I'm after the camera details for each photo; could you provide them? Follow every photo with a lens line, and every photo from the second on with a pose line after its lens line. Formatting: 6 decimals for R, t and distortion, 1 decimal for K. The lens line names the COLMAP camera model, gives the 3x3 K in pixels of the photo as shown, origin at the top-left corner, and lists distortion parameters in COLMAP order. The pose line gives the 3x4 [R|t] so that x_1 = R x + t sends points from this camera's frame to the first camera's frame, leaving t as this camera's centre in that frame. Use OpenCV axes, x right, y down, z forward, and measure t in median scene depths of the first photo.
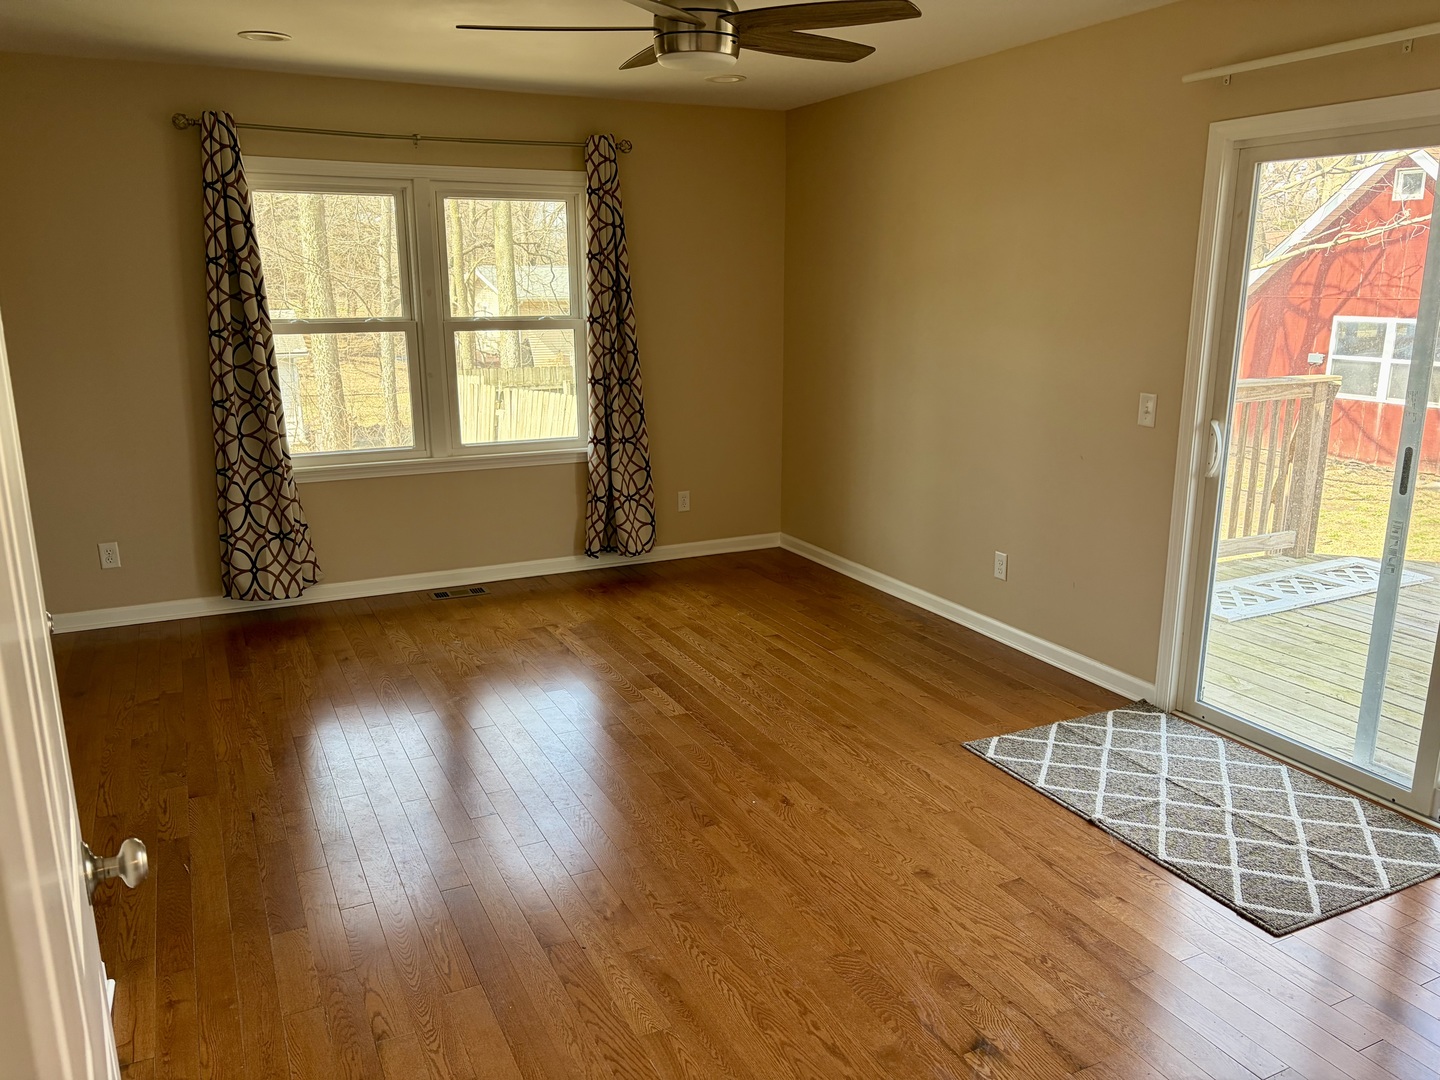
lens RADIAL K [[1079.6, 0, 726.4], [0, 1079.6, 541.1], [0, 0, 1]] dist [0.109067, -0.150979]
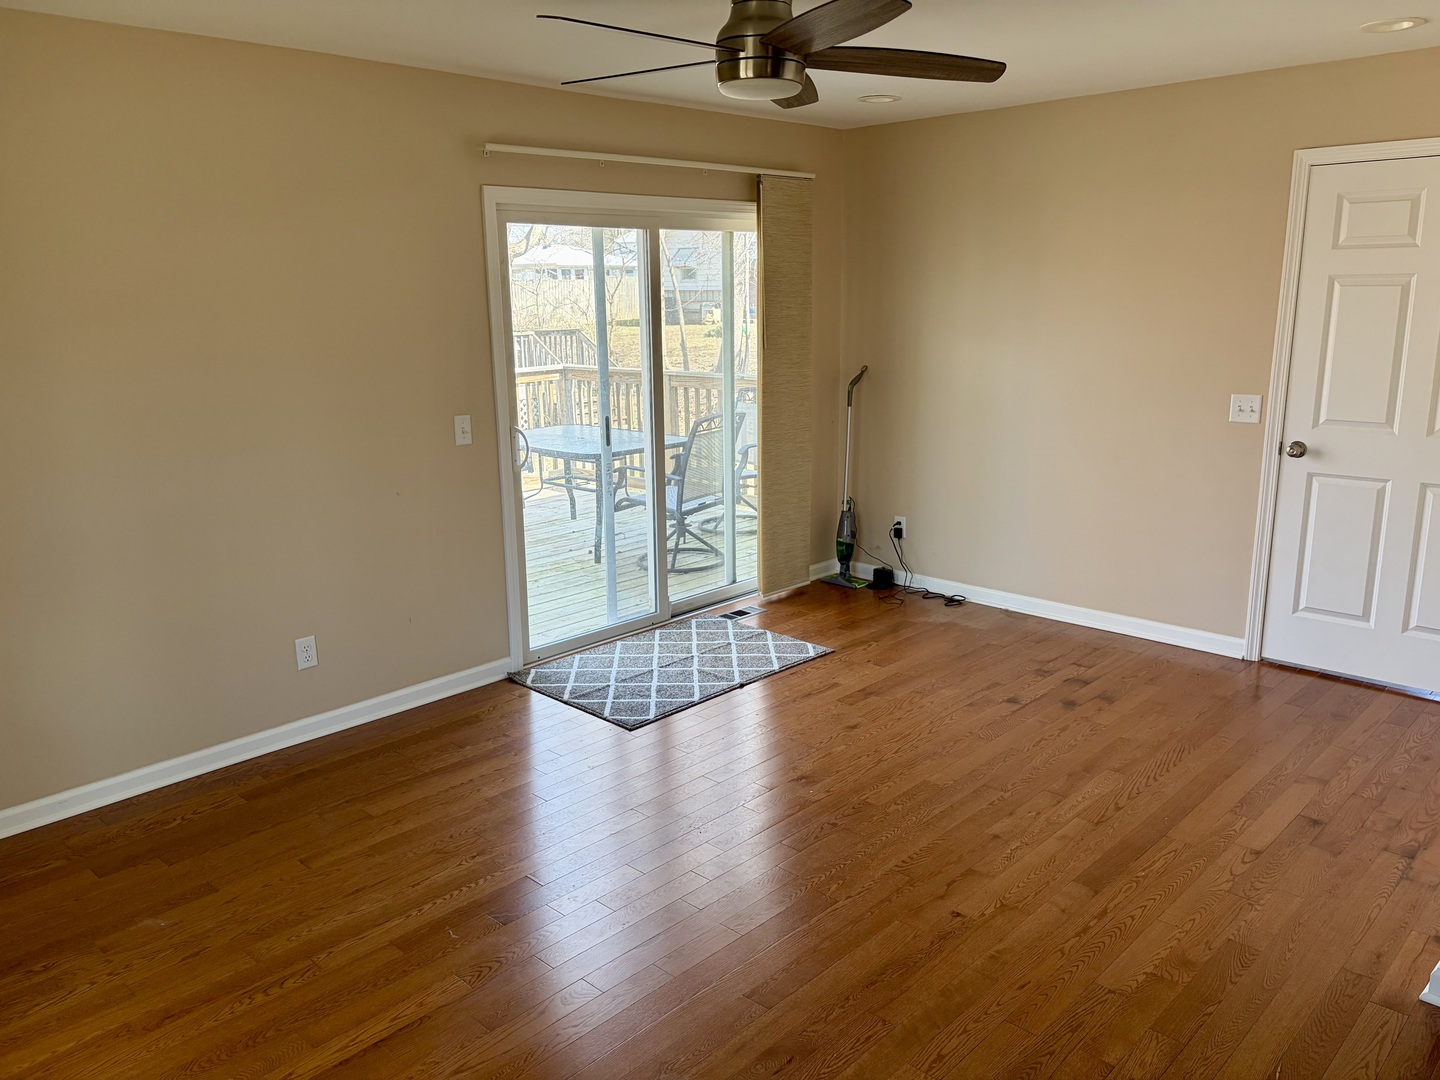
lens RADIAL K [[1079.6, 0, 726.4], [0, 1079.6, 541.1], [0, 0, 1]] dist [0.109067, -0.150979]
pose [[-0.341767, -0.207741, 0.916536, -0.816548], [0.234695, 0.925494, 0.297287, -0.306802], [-0.910008, 0.316709, -0.267547, 1.179720]]
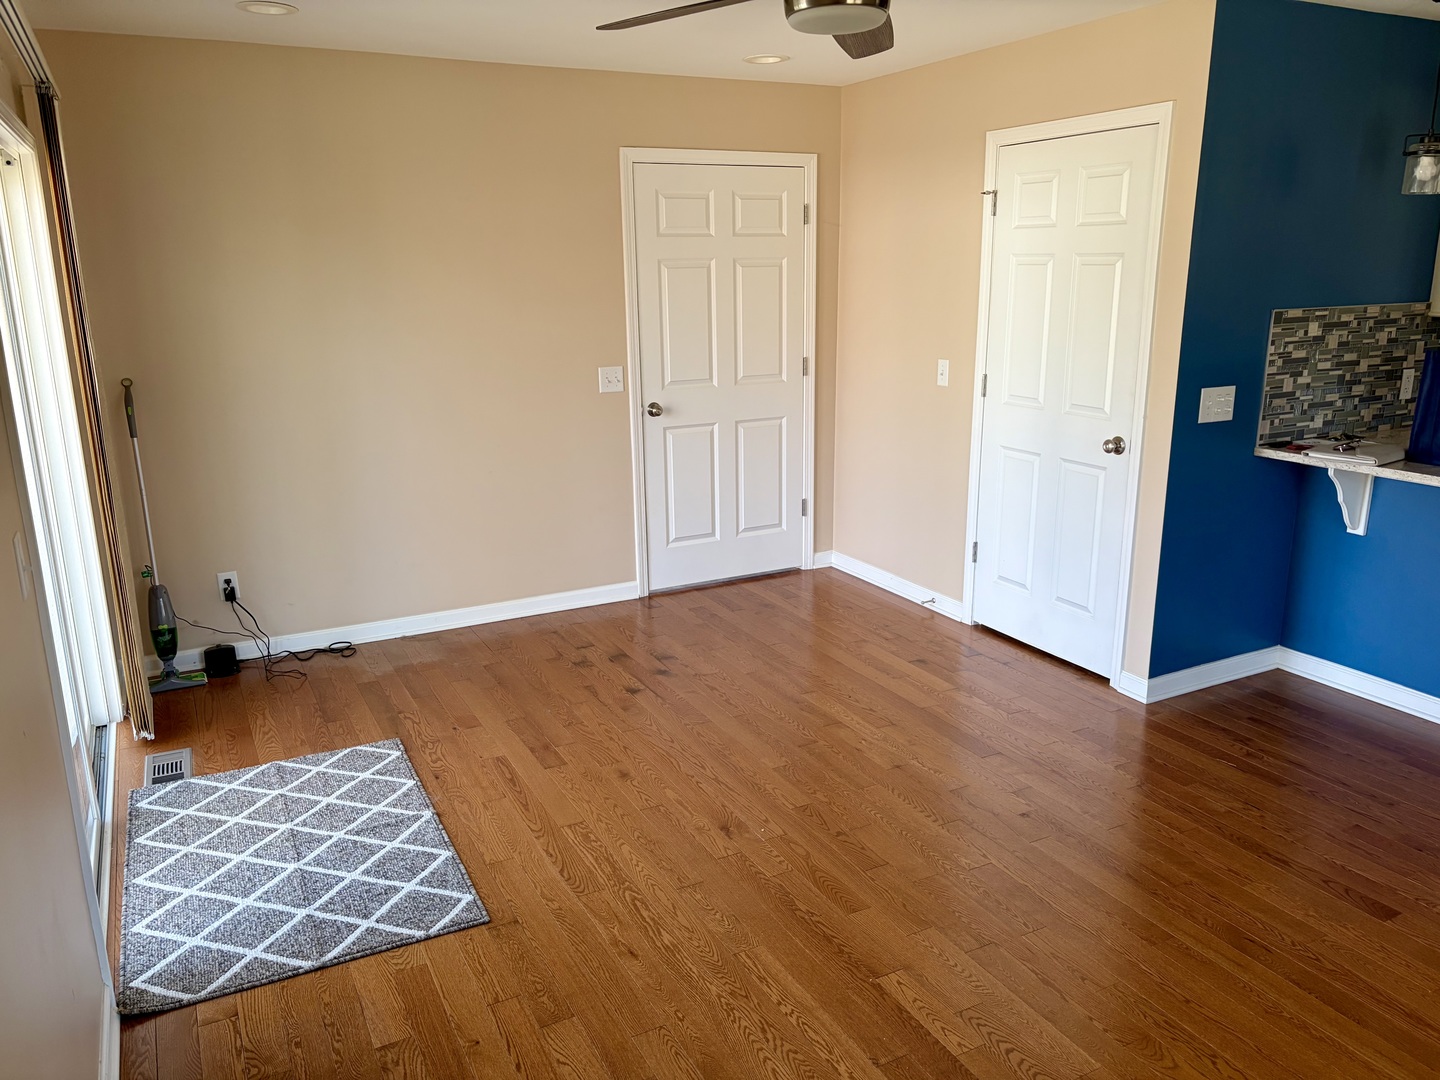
lens RADIAL K [[1079.6, 0, 726.4], [0, 1079.6, 541.1], [0, 0, 1]] dist [0.109067, -0.150979]
pose [[-0.999719, 0.018286, -0.015061, 0.061866], [0.009063, 0.882604, 0.470031, -0.403309], [0.021888, 0.469762, -0.882522, 1.585685]]
